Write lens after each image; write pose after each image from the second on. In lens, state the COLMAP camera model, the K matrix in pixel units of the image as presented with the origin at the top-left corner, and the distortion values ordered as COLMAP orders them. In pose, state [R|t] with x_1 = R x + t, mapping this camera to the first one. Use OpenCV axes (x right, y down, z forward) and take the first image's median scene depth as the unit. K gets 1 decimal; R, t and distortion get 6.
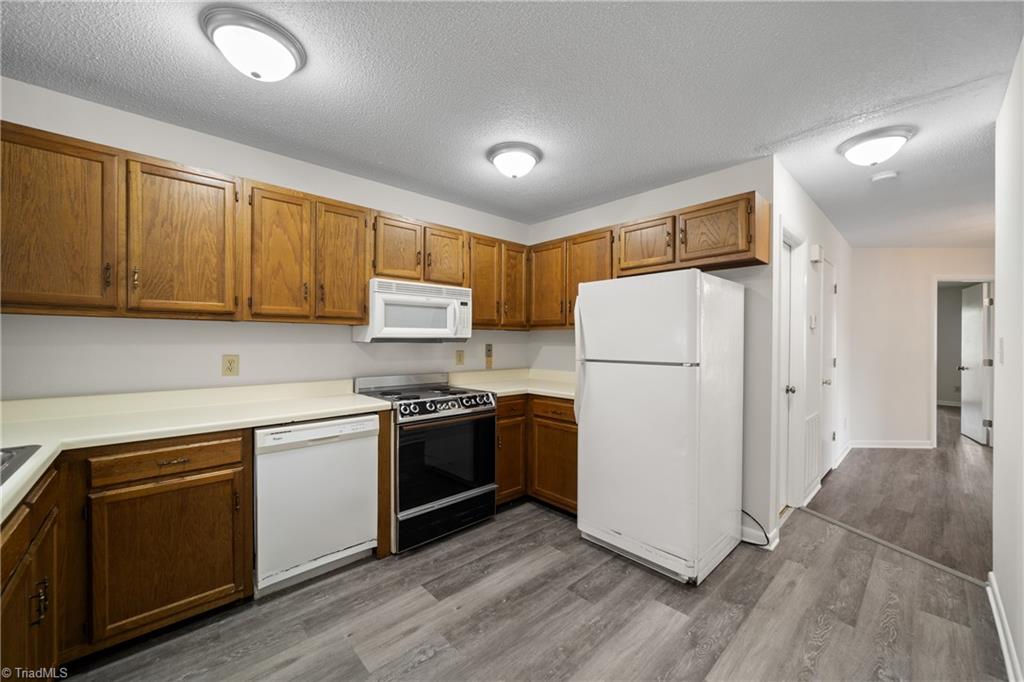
lens RADIAL K [[394.2, 0, 512.0], [0, 394.2, 341.0], [0, 0, 1]] dist [-0.002216, 0.000056]
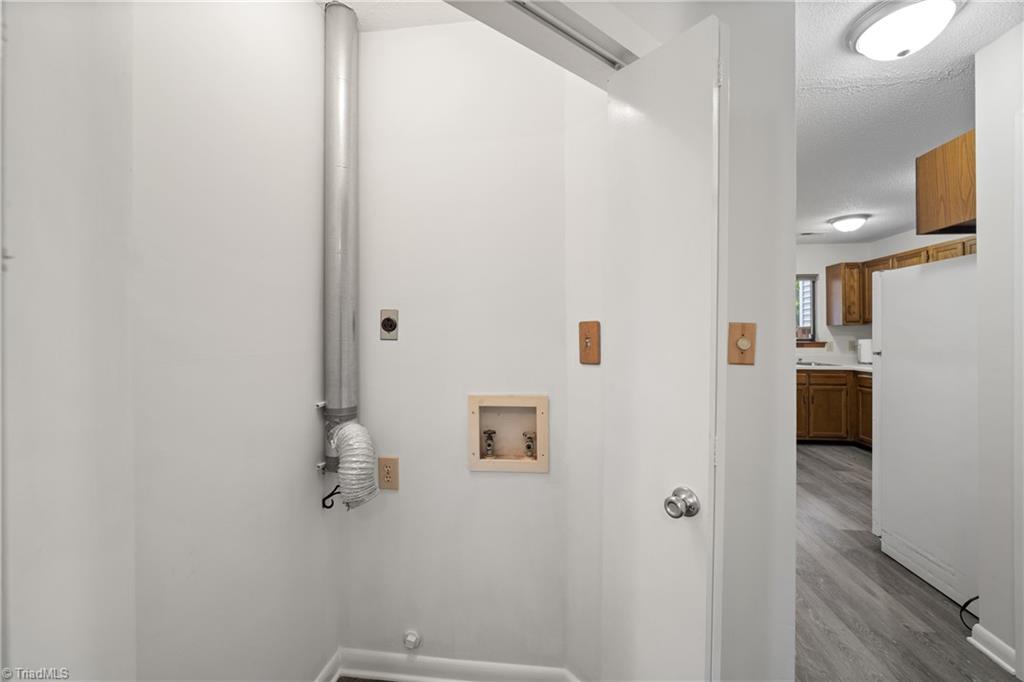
lens RADIAL K [[385.7, 0, 521.1], [0, 385.7, 342.3], [0, 0, 1]] dist [0.016884, 0.000052]
pose [[-0.771757, 0.011148, -0.635820, 1.824607], [0.004808, 0.999920, 0.011696, 0.010578], [0.635899, 0.005970, -0.771749, 1.120734]]
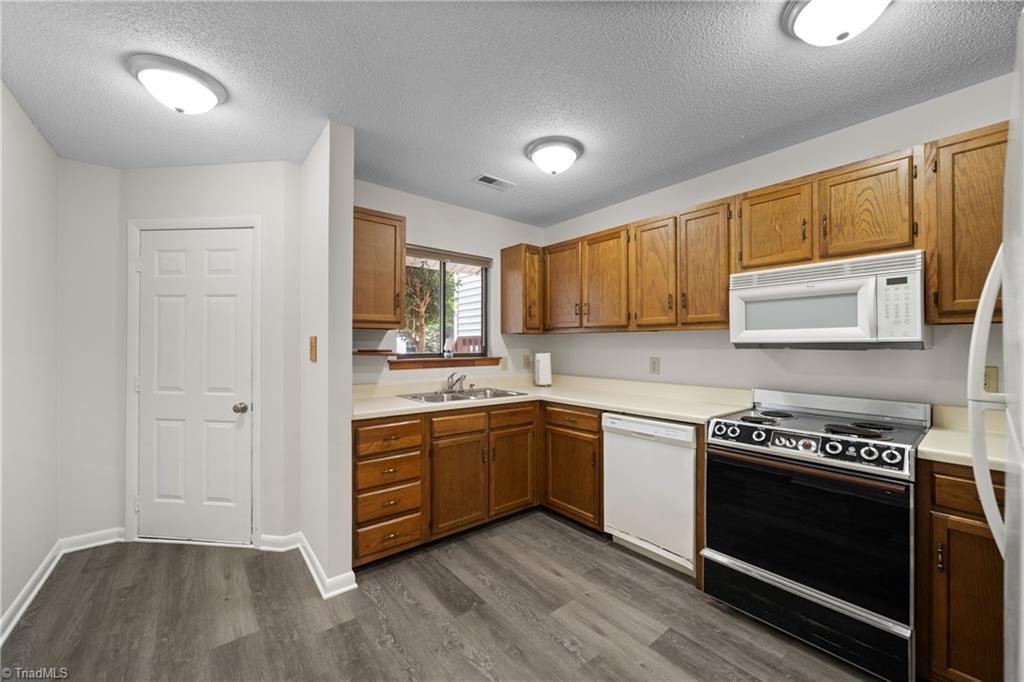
lens RADIAL K [[399.3, 0, 535.9], [0, 399.3, 341.8], [0, 0, 1]] dist [0.000235, 0.000276]
pose [[-0.028886, -0.014164, -0.999482, 0.630389], [-0.003708, 0.999894, -0.014063, 0.003225], [0.999576, 0.003299, -0.028936, 0.688631]]
